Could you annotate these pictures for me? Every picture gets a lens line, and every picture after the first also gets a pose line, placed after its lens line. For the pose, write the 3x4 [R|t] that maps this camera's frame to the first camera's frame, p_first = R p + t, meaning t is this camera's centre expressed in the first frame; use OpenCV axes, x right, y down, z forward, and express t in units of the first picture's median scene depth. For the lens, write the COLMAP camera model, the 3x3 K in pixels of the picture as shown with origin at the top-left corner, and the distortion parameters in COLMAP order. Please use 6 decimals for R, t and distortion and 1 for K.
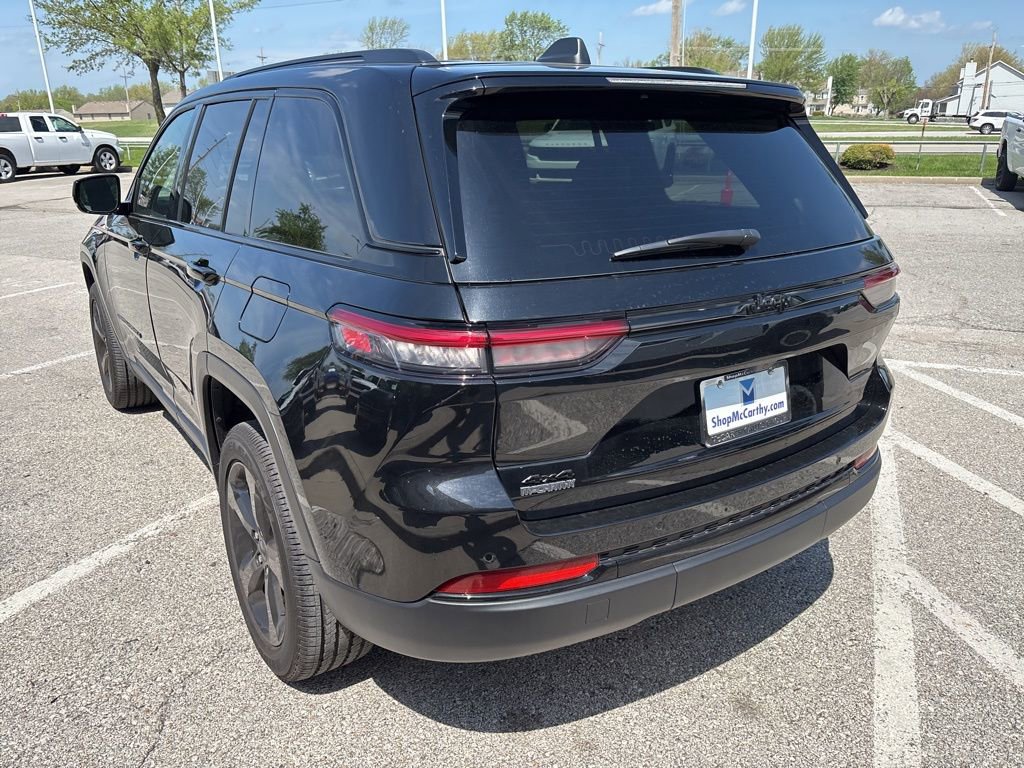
lens RADIAL K [[774.7, 0, 510.1], [0, 774.7, 386.2], [0, 0, 1]] dist [0.049198, -0.058111]
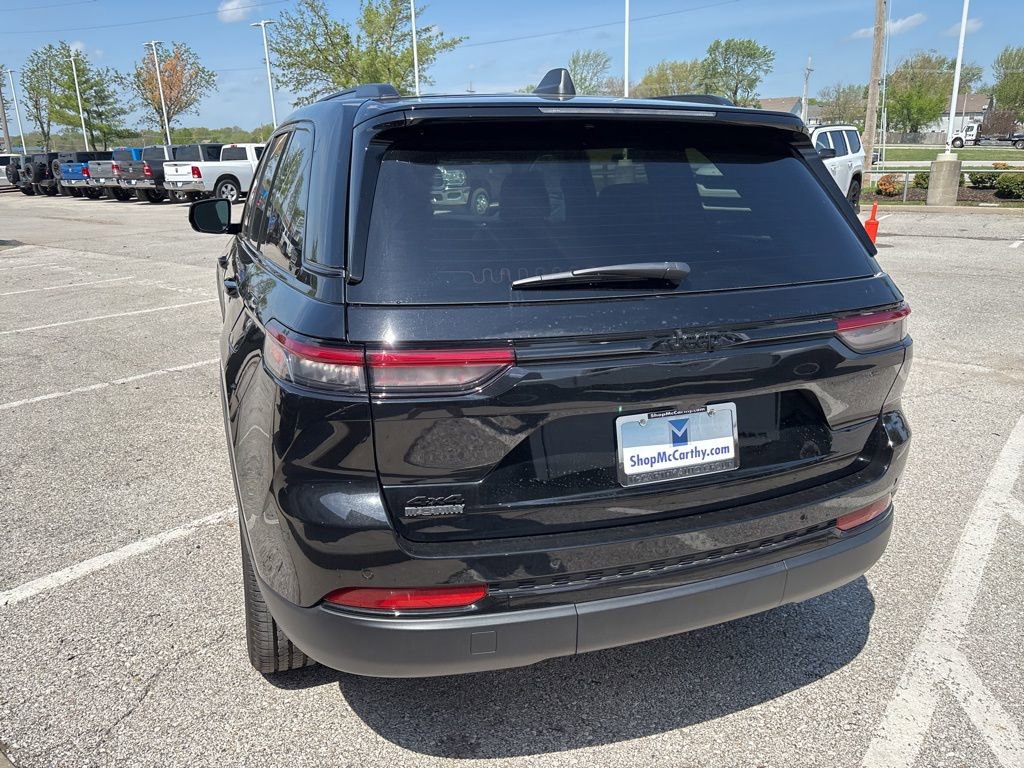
lens RADIAL K [[774.7, 0, 508.5], [0, 774.7, 375.9], [0, 0, 1]] dist [0.049198, -0.058111]
pose [[0.970469, 0.063802, -0.232637, 0.269874], [-0.074181, 0.996590, -0.036132, -0.010124], [0.229538, 0.052322, 0.971892, 0.026042]]
